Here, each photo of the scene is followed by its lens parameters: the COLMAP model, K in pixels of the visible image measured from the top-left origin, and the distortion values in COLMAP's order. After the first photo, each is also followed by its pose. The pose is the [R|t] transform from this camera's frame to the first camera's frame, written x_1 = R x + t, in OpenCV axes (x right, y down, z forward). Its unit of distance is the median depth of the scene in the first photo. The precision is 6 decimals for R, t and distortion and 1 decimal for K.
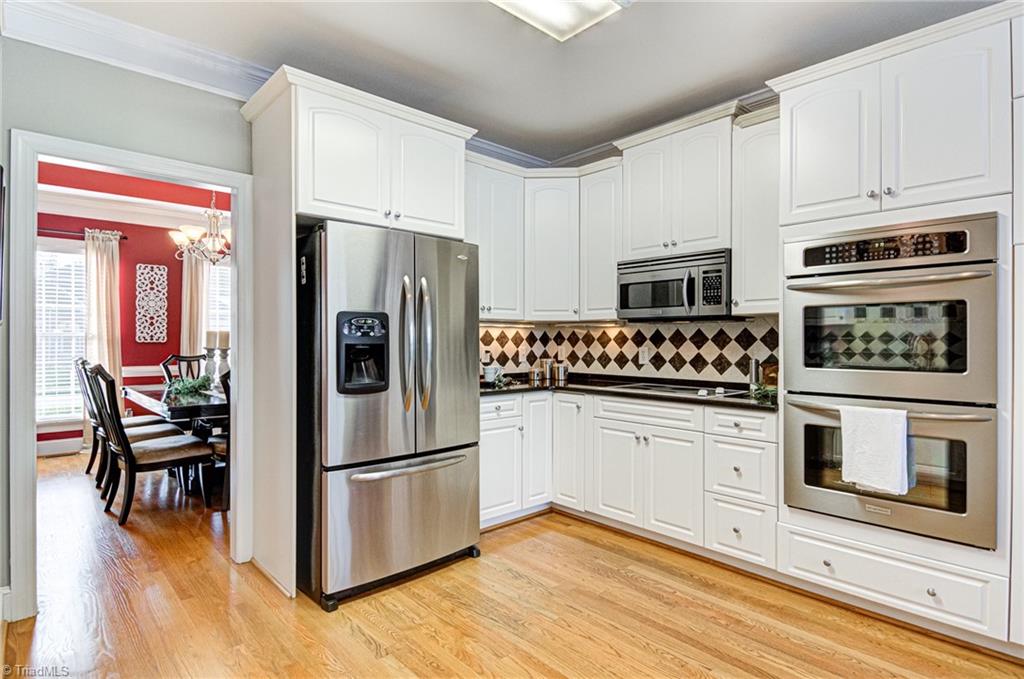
lens RADIAL K [[538.1, 0, 513.0], [0, 538.1, 340.7], [0, 0, 1]] dist [0.022955, -0.024952]
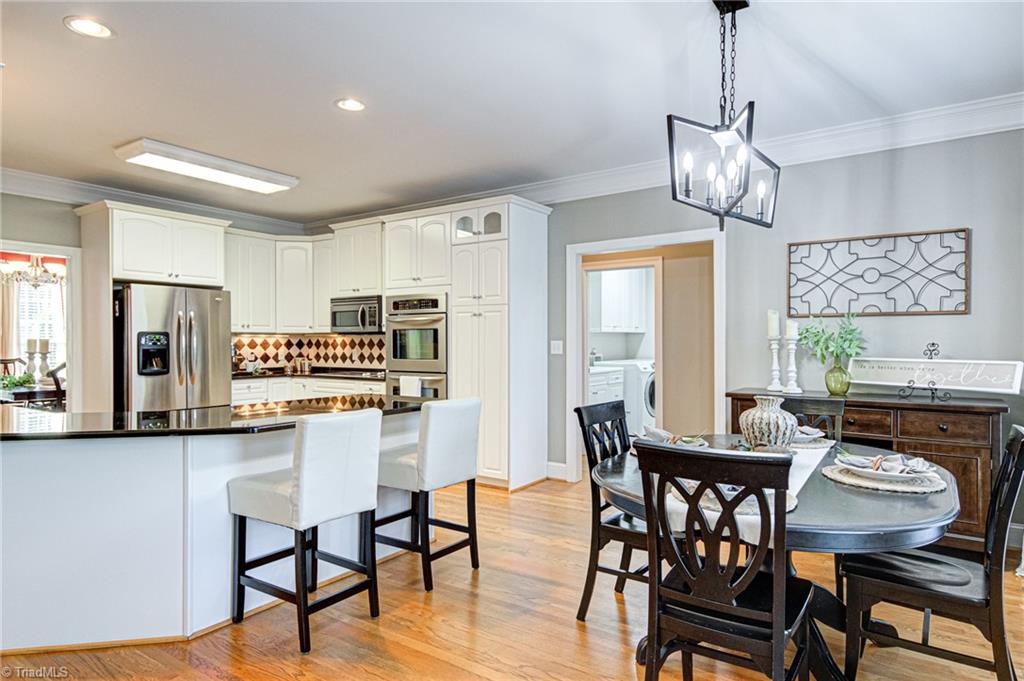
lens RADIAL K [[594.9, 0, 512.1], [0, 594.9, 342.7], [0, 0, 1]] dist [0.019182, -0.001445]
pose [[0.975222, -0.004083, 0.221192, 0.300503], [0.003946, 0.999992, 0.001061, -0.008065], [-0.221195, -0.000162, 0.975230, -0.821546]]
